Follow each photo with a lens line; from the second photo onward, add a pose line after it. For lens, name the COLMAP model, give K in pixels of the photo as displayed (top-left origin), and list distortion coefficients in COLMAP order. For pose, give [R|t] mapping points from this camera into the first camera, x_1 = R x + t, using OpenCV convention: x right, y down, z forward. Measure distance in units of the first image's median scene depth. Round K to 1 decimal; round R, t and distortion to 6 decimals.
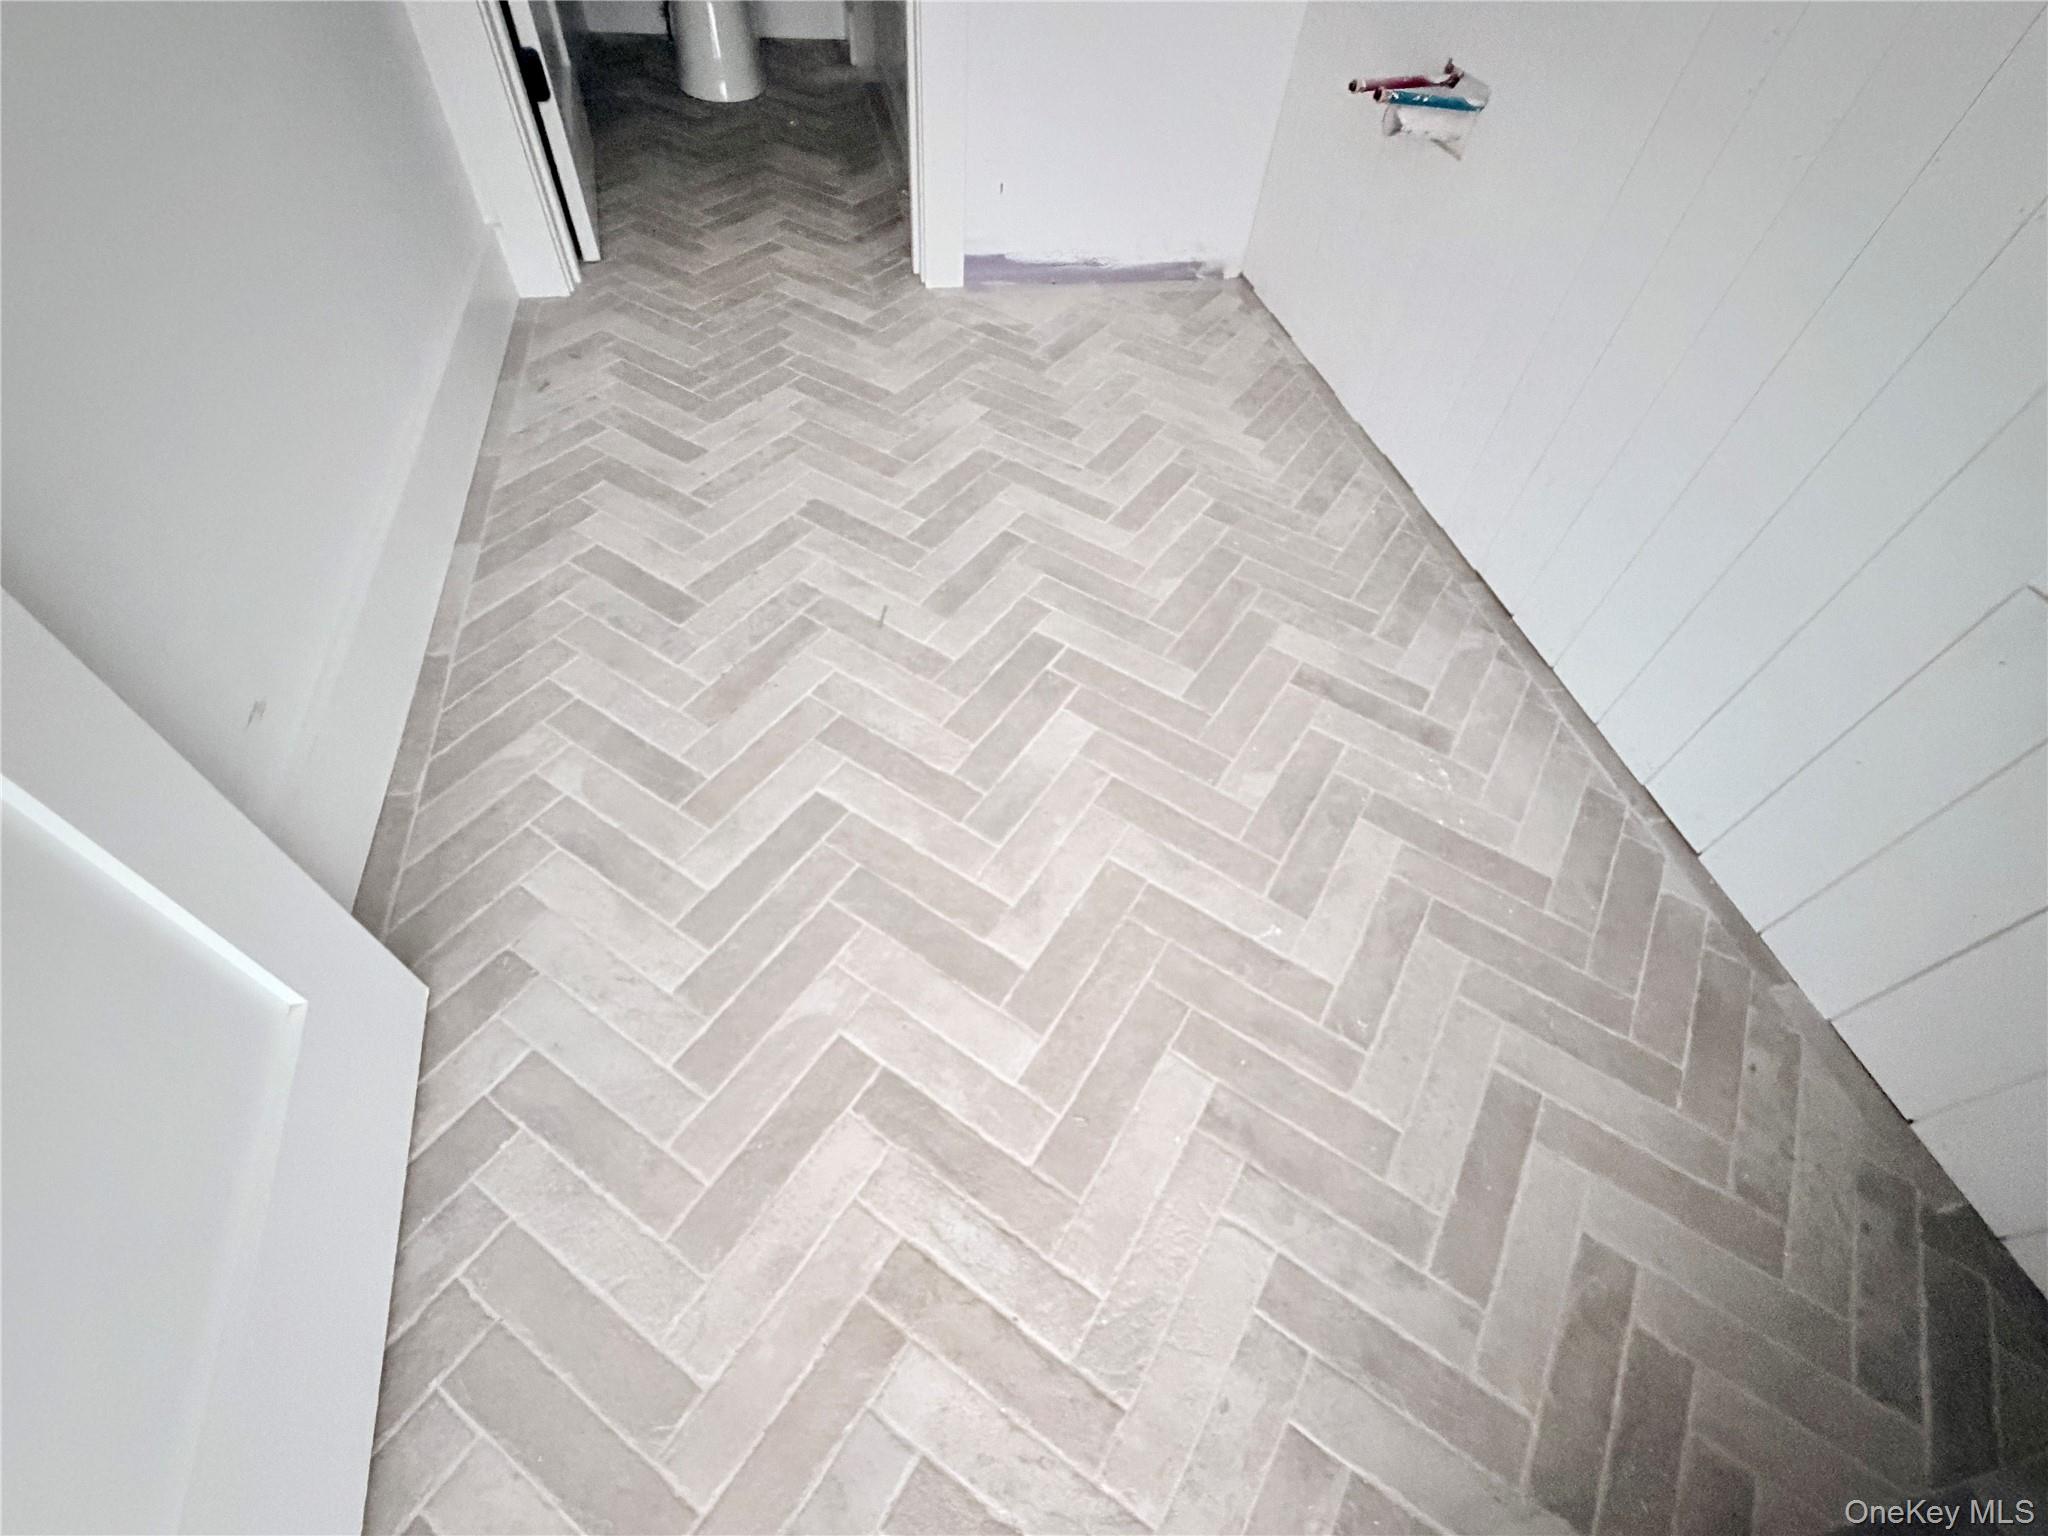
lens RADIAL K [[890.3, 0, 1024.9], [0, 890.3, 764.8], [0, 0, 1]] dist [-0.001029, 0.000714]
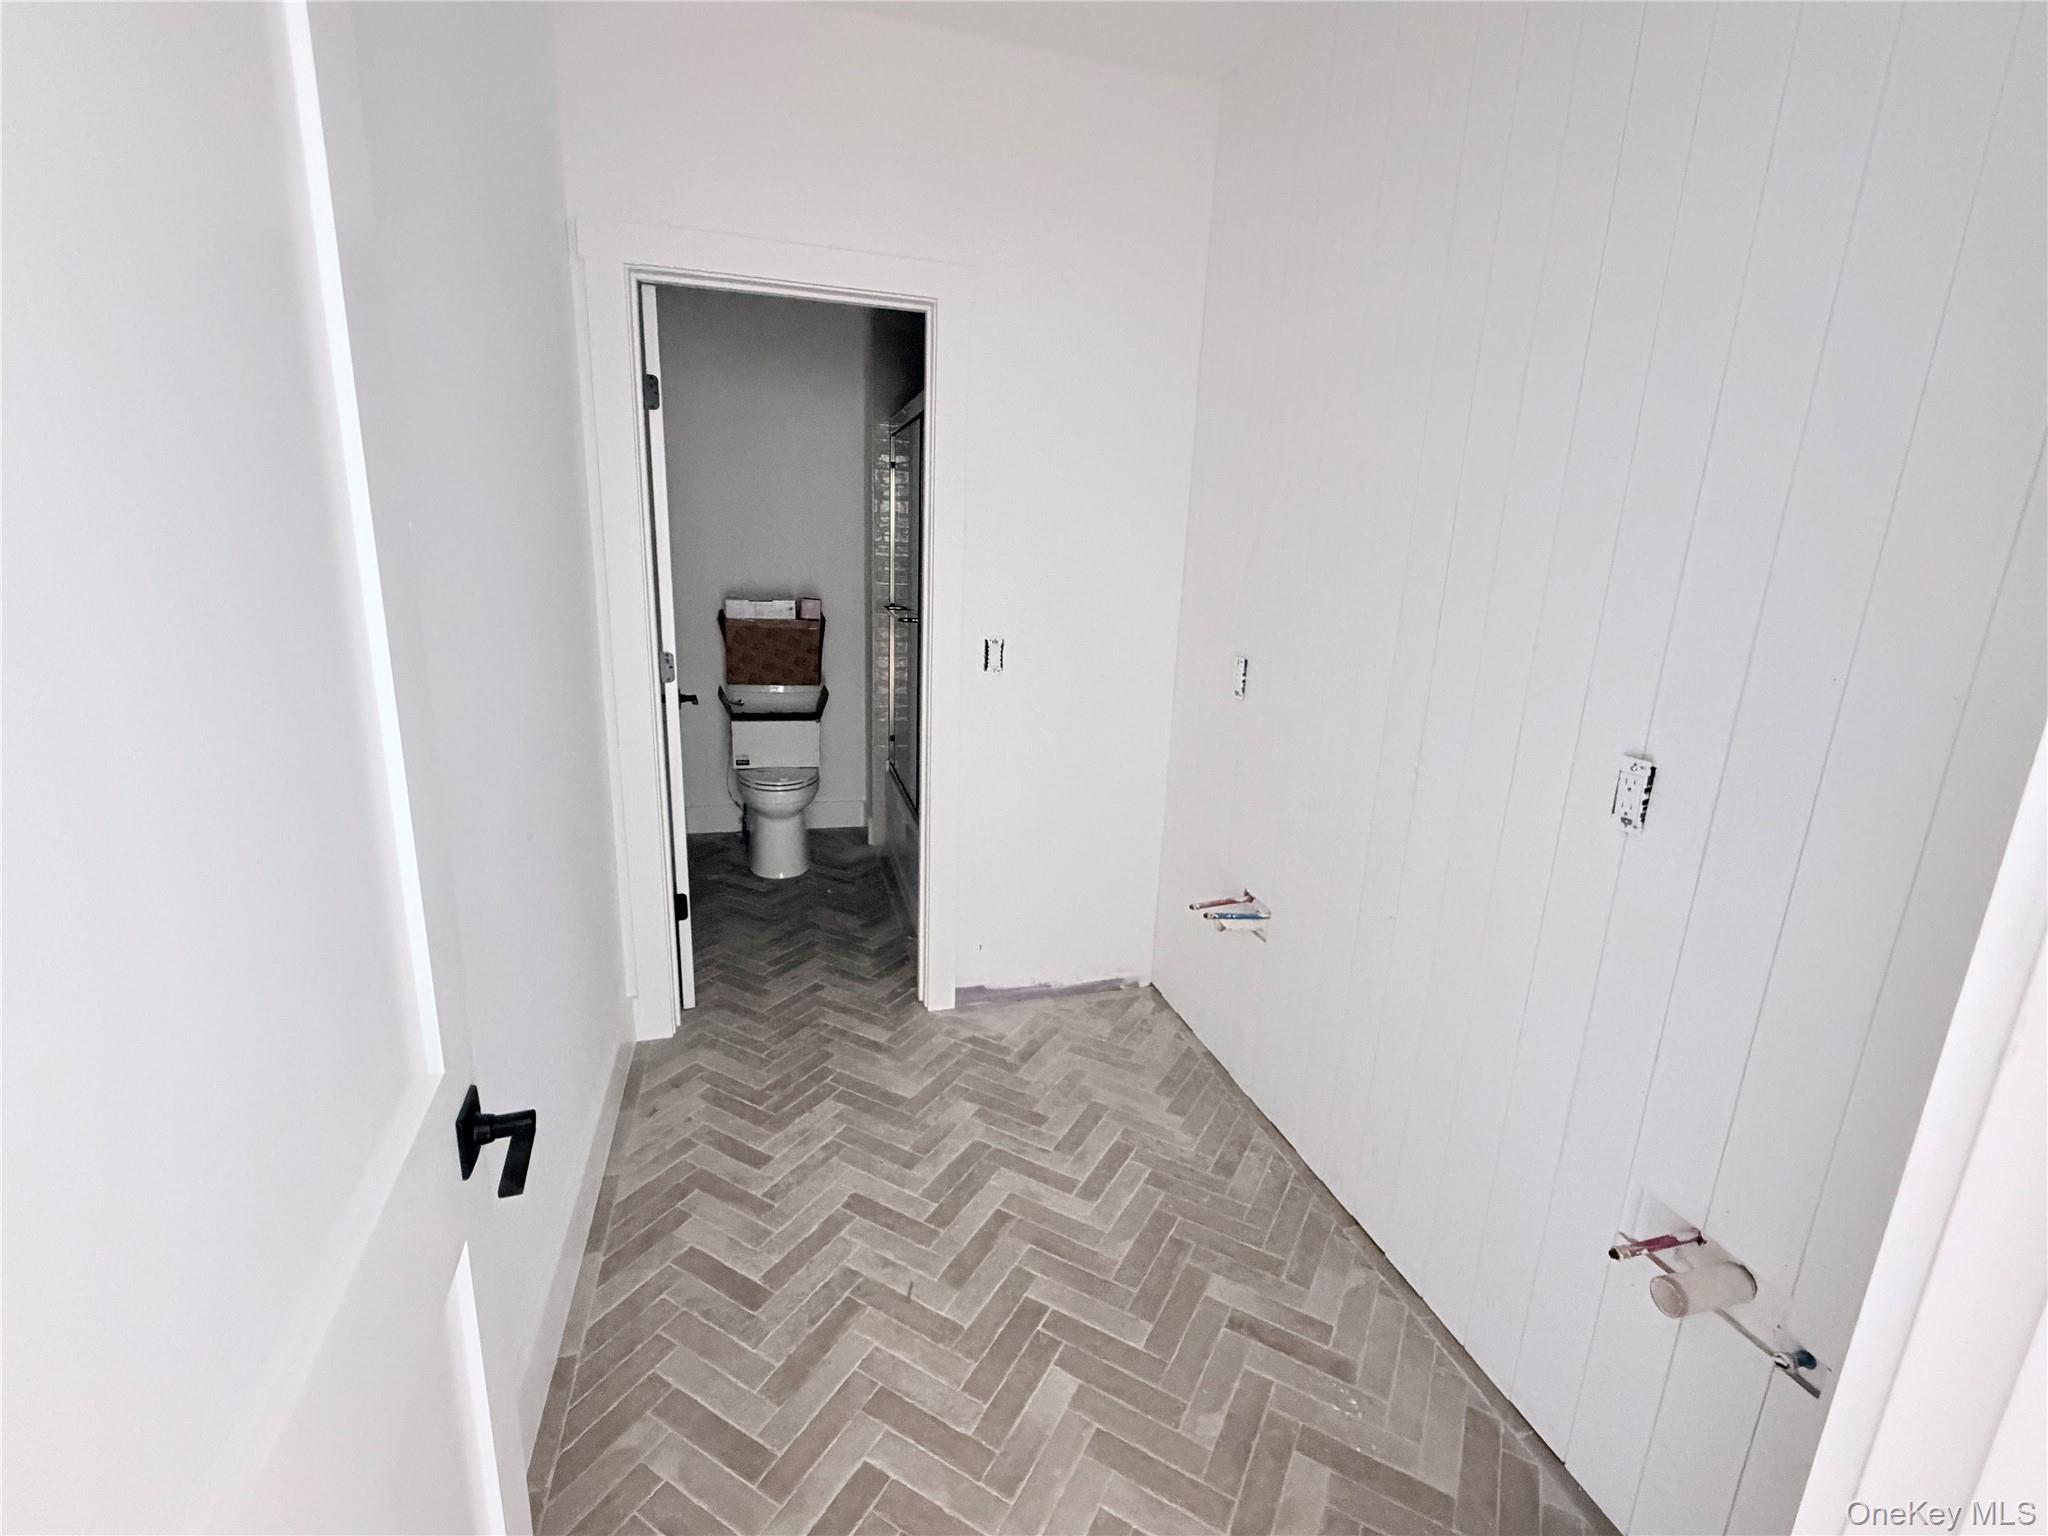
lens RADIAL K [[890.3, 0, 1024.9], [0, 890.3, 764.8], [0, 0, 1]] dist [-0.001029, 0.000714]
pose [[0.997521, -0.047039, 0.052341, -0.020658], [0.069201, 0.790835, -0.608105, 0.025205], [-0.012789, 0.610219, 0.792129, -0.472224]]
